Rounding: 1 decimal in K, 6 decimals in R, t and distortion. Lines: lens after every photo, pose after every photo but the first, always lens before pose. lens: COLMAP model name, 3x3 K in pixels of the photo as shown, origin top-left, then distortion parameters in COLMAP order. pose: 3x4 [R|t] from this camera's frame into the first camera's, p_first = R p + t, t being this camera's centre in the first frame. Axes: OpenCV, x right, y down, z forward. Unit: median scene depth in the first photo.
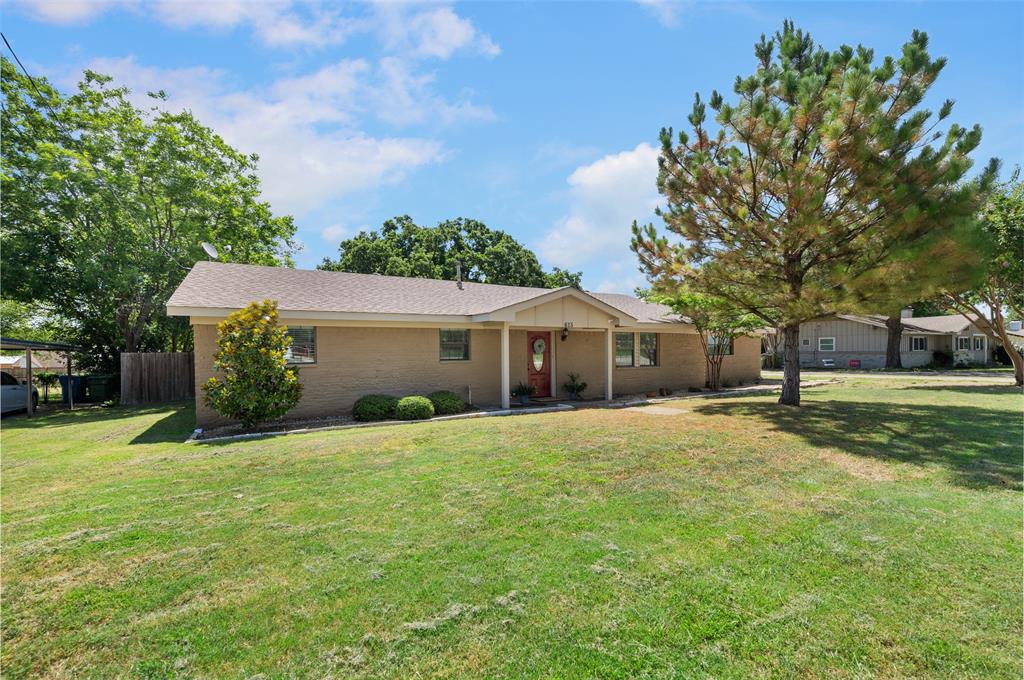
lens RADIAL K [[444.3, 0, 512.0], [0, 444.3, 340.0], [0, 0, 1]] dist [-0.000194, -0.000179]
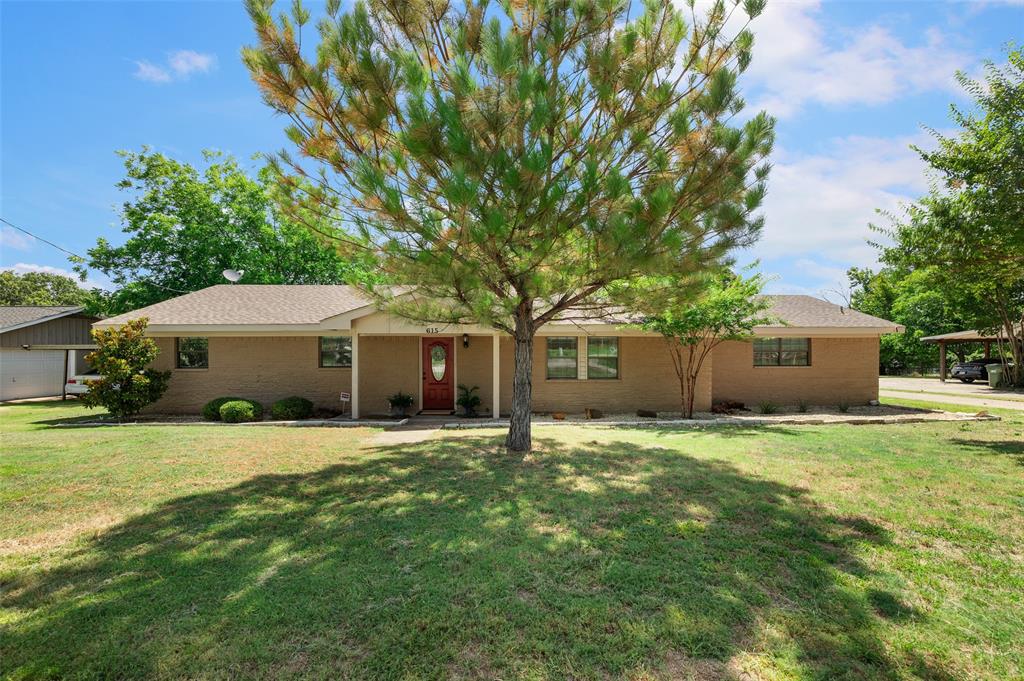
lens RADIAL K [[444.3, 0, 512.0], [0, 444.3, 340.5], [0, 0, 1]] dist [-0.000194, -0.000179]
pose [[0.882788, -0.002477, -0.469765, 0.721407], [0.003671, 0.999992, 0.001626, -0.017081], [0.469757, -0.003160, 0.882790, 0.295746]]
